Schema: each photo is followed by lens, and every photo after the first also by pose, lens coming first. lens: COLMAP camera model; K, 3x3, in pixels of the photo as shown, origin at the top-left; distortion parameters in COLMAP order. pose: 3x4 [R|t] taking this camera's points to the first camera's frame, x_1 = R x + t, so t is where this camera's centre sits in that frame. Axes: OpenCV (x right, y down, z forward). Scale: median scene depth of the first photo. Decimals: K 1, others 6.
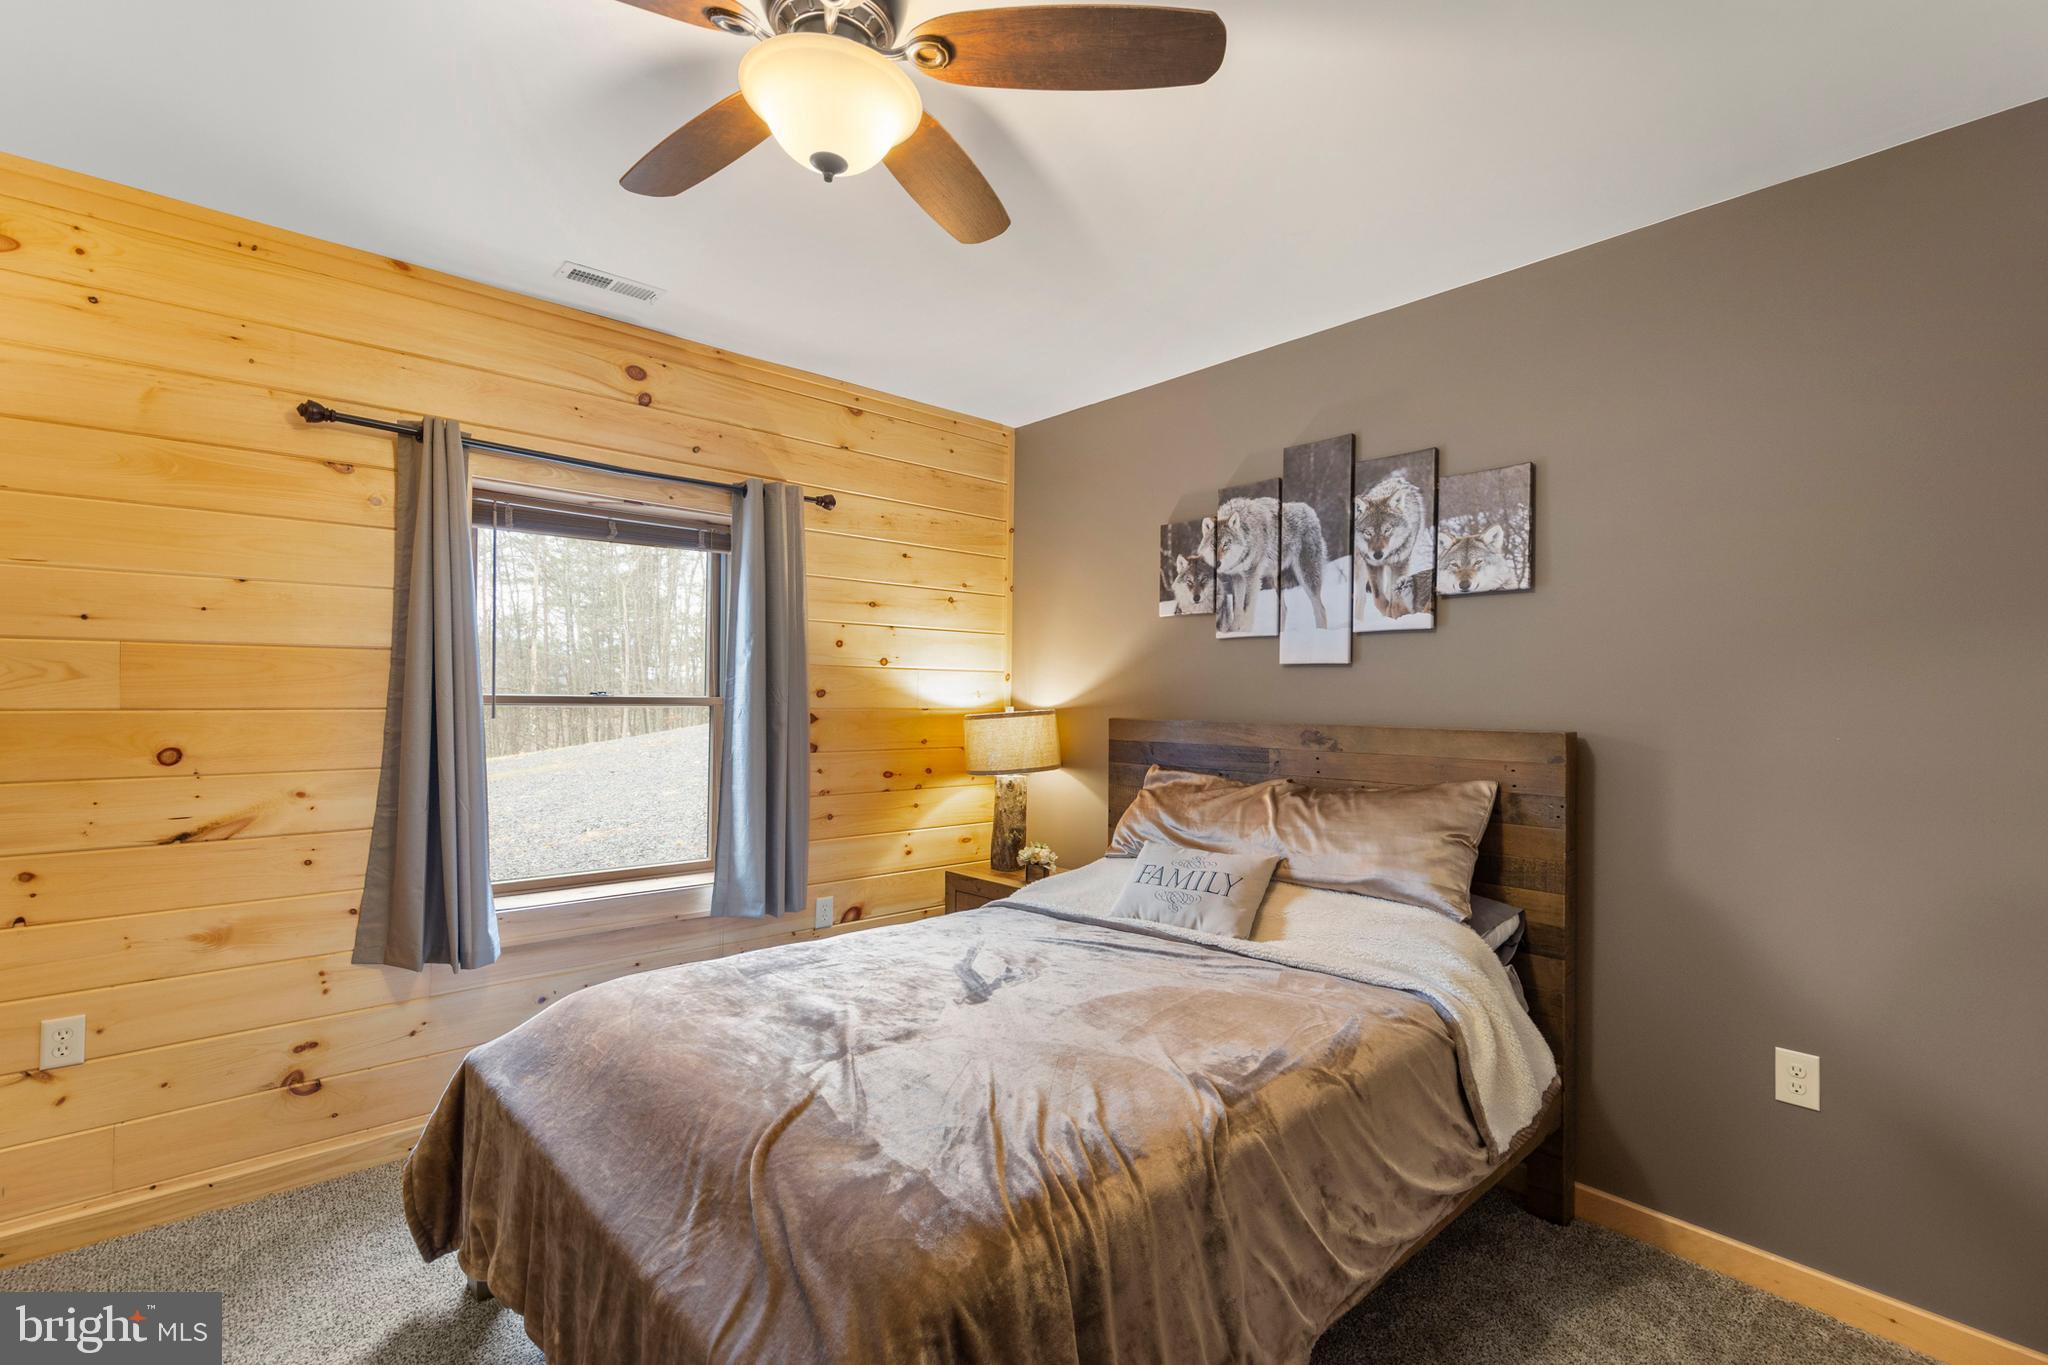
lens RADIAL K [[899.4, 0, 1013.8], [0, 899.4, 694.0], [0, 0, 1]] dist [0.011643, -0.001412]
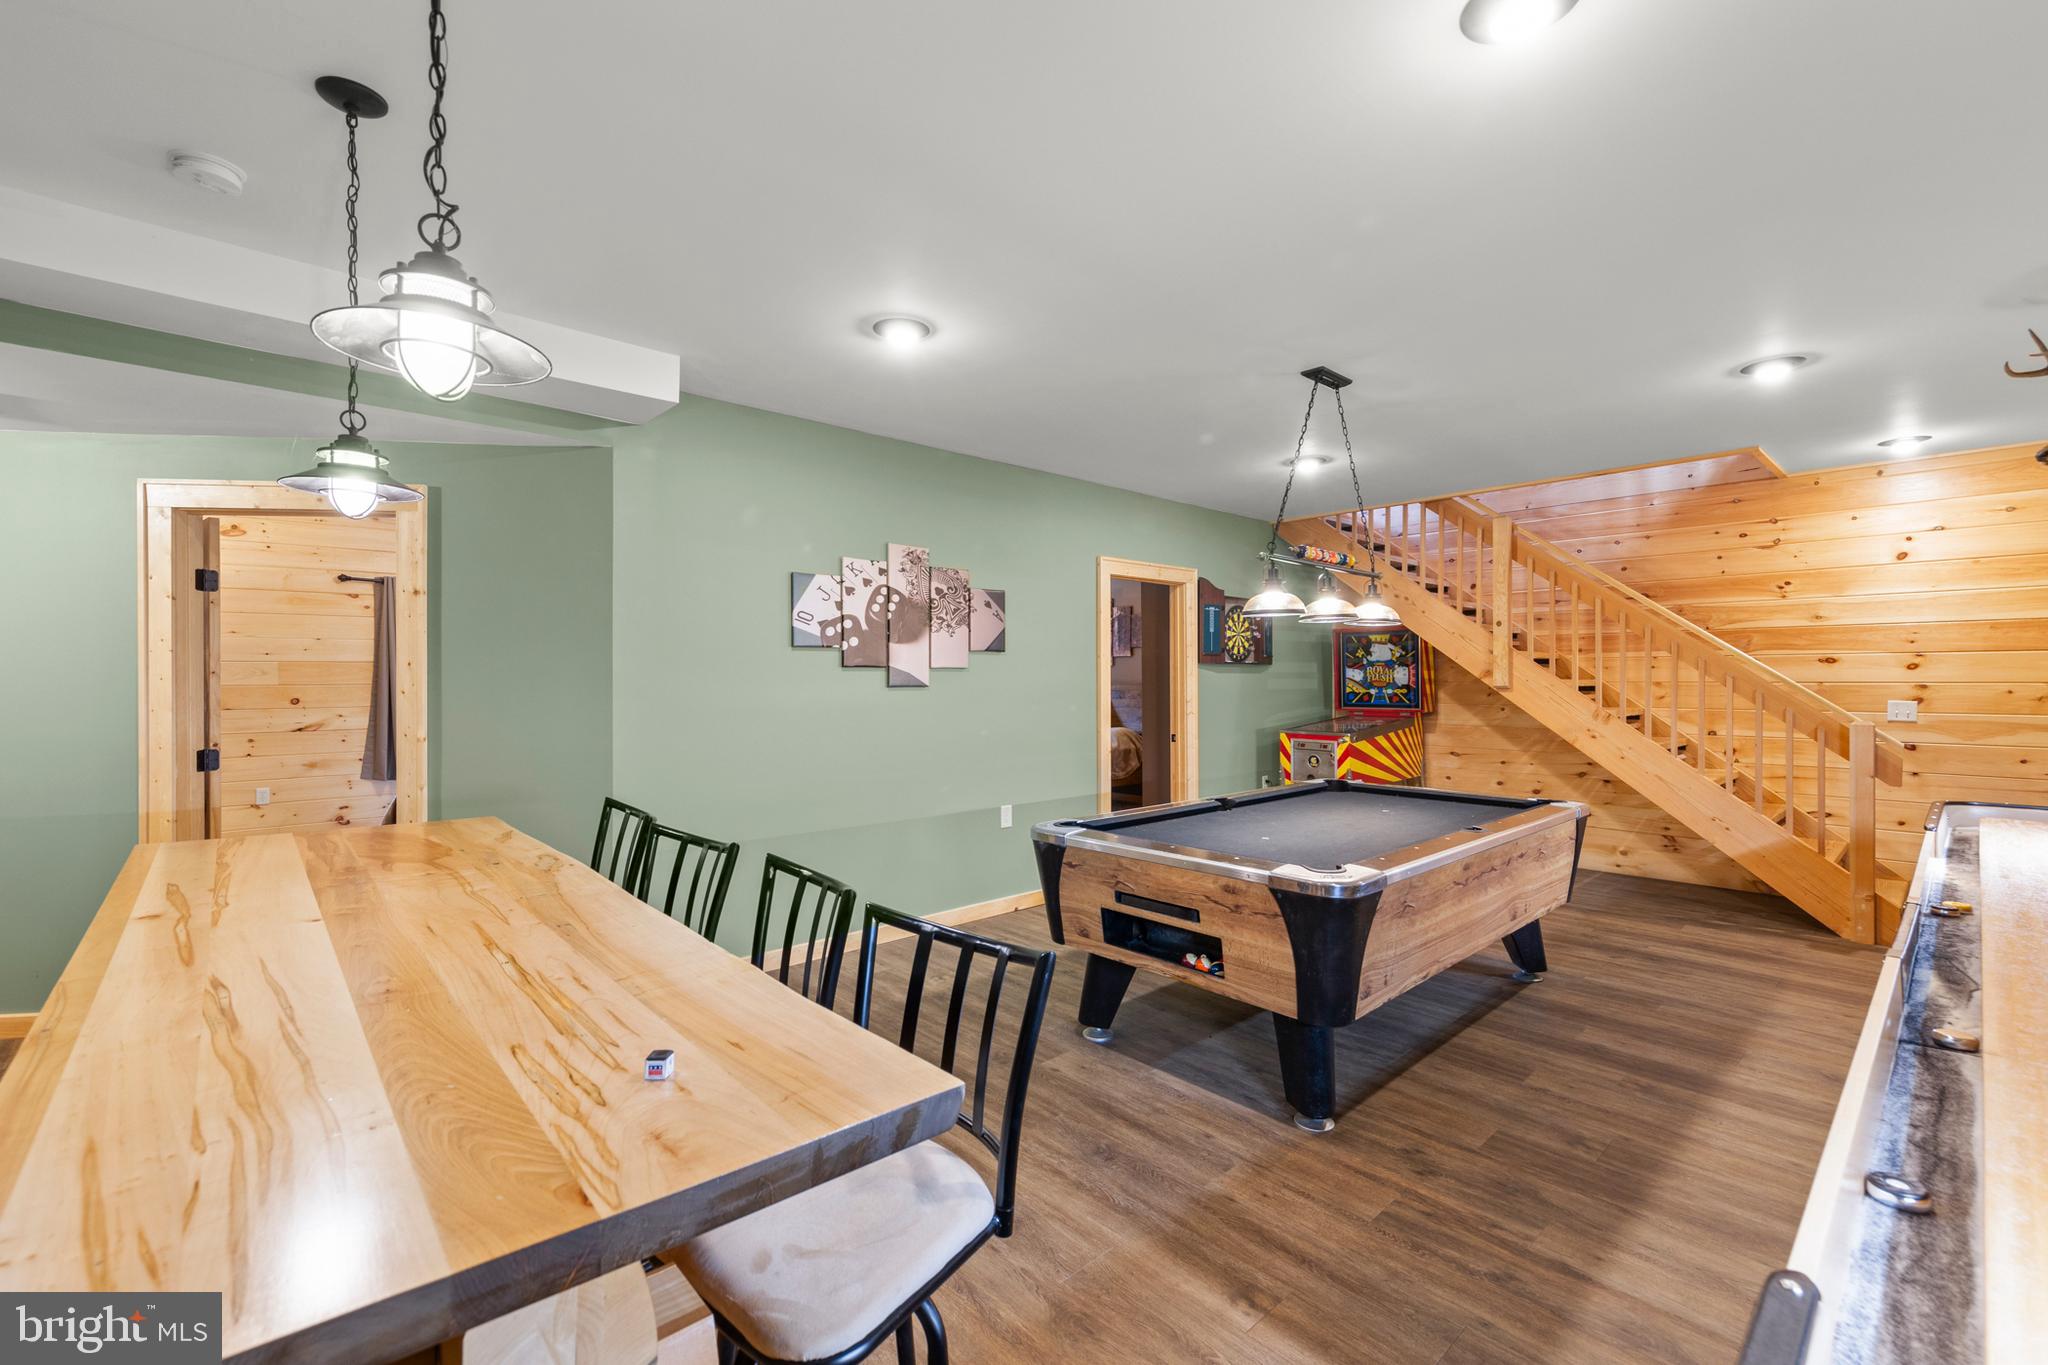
lens RADIAL K [[899.4, 0, 1042.1], [0, 899.4, 678.6], [0, 0, 1]] dist [0.011643, -0.001412]
pose [[0.999431, -0.017569, 0.028803, 1.029097], [0.017660, 0.999840, -0.002889, 0.035322], [-0.028748, 0.003396, 0.999581, -1.472014]]
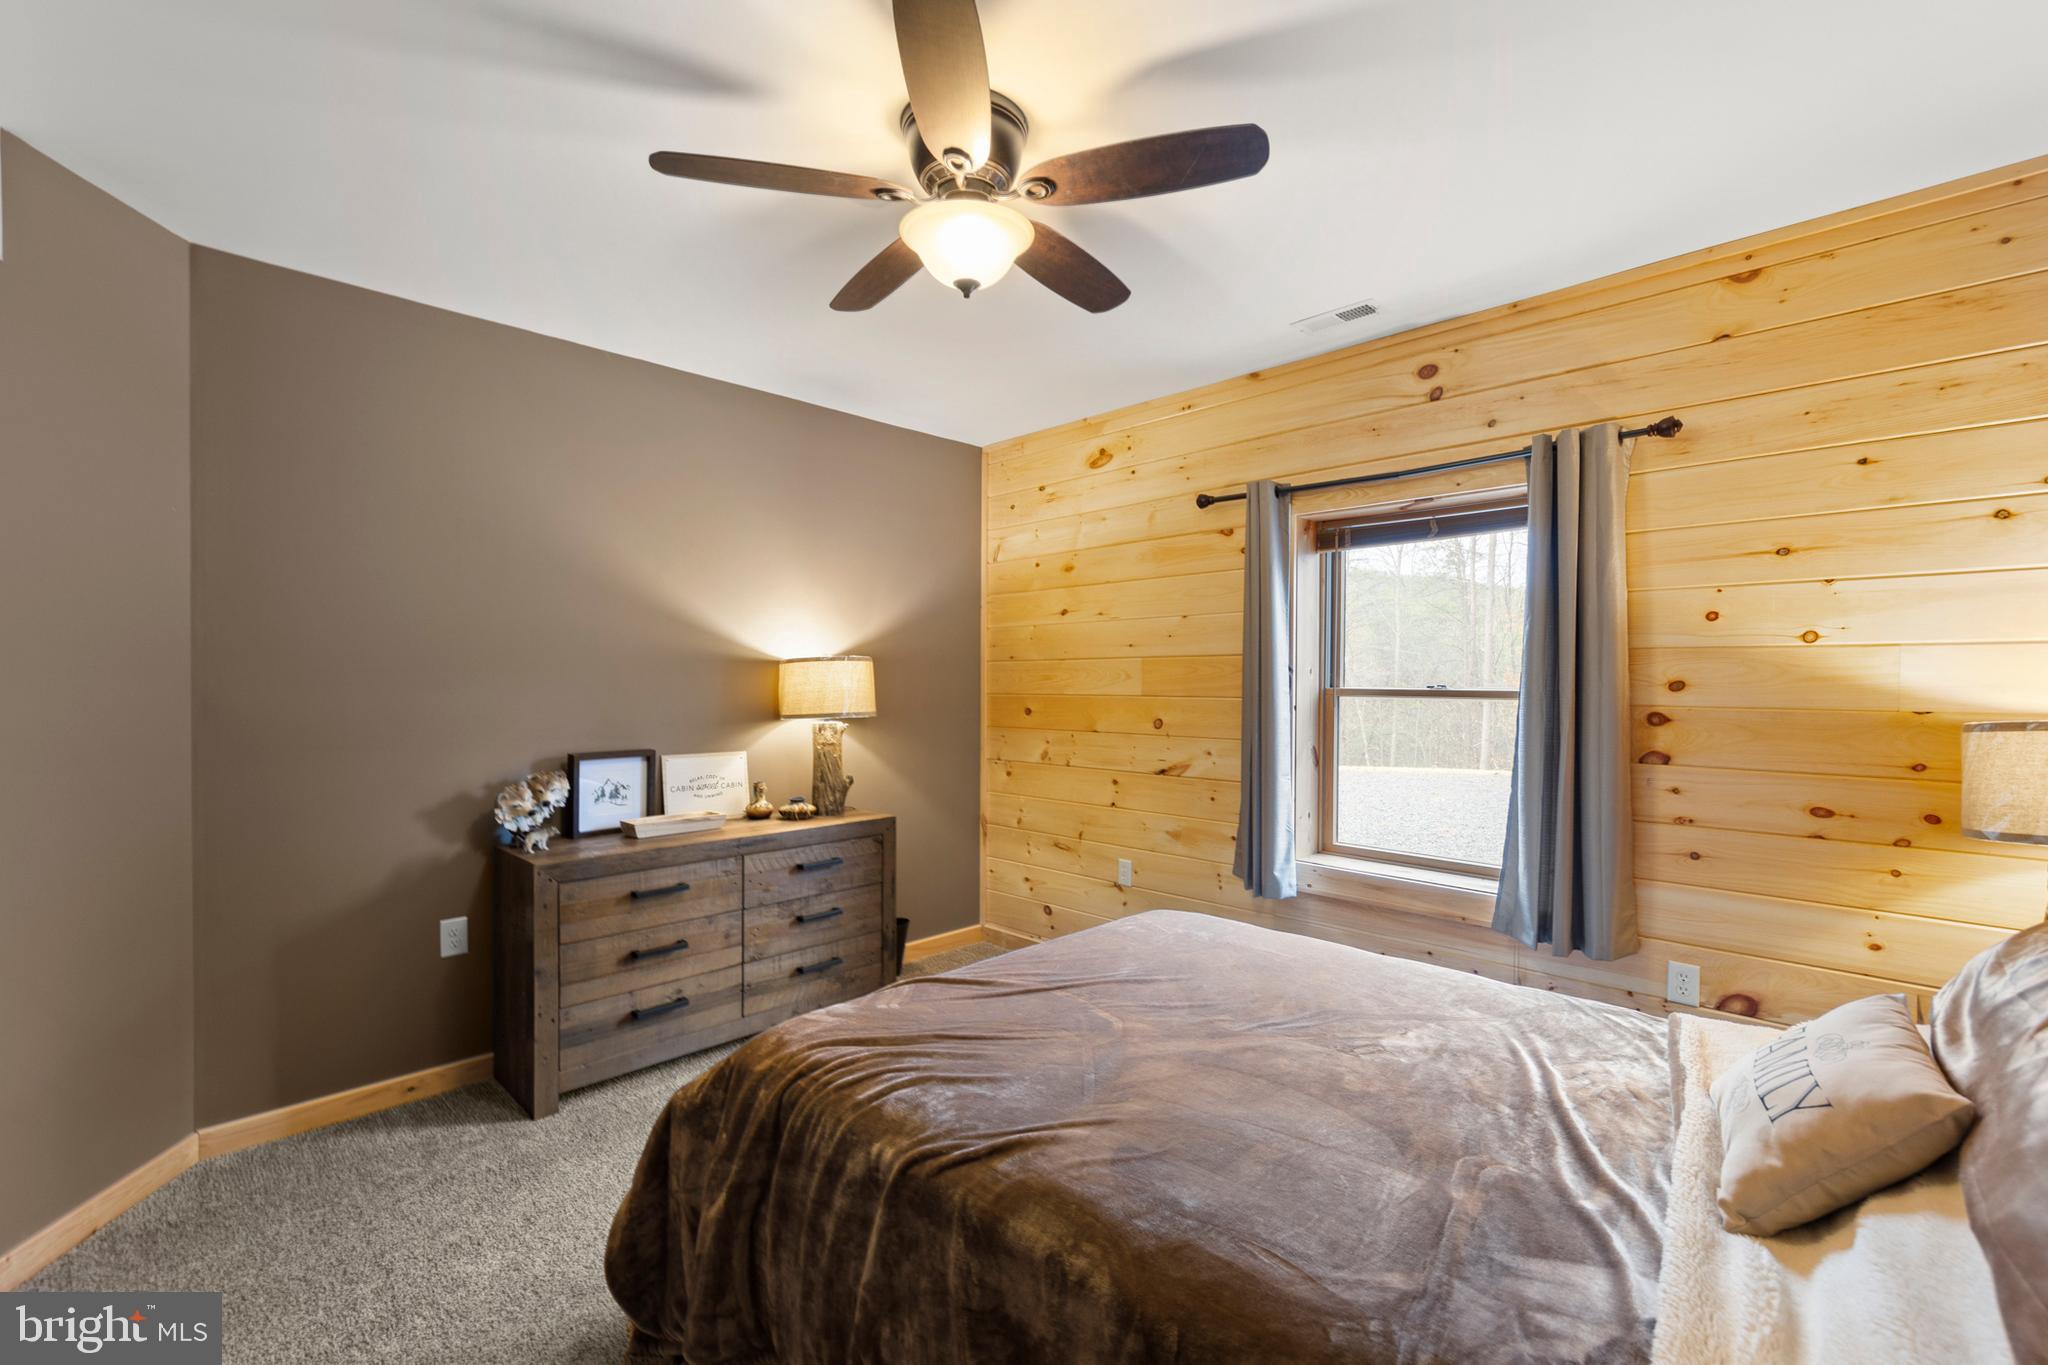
lens RADIAL K [[899.4, 0, 1022.6], [0, 899.4, 691.8], [0, 0, 1]] dist [0.011643, -0.001412]
pose [[0.066902, 0.001618, -0.997758, 0.567040], [-0.002186, 0.999997, 0.001475, 0.004966], [0.997757, 0.002082, 0.066905, 0.476907]]
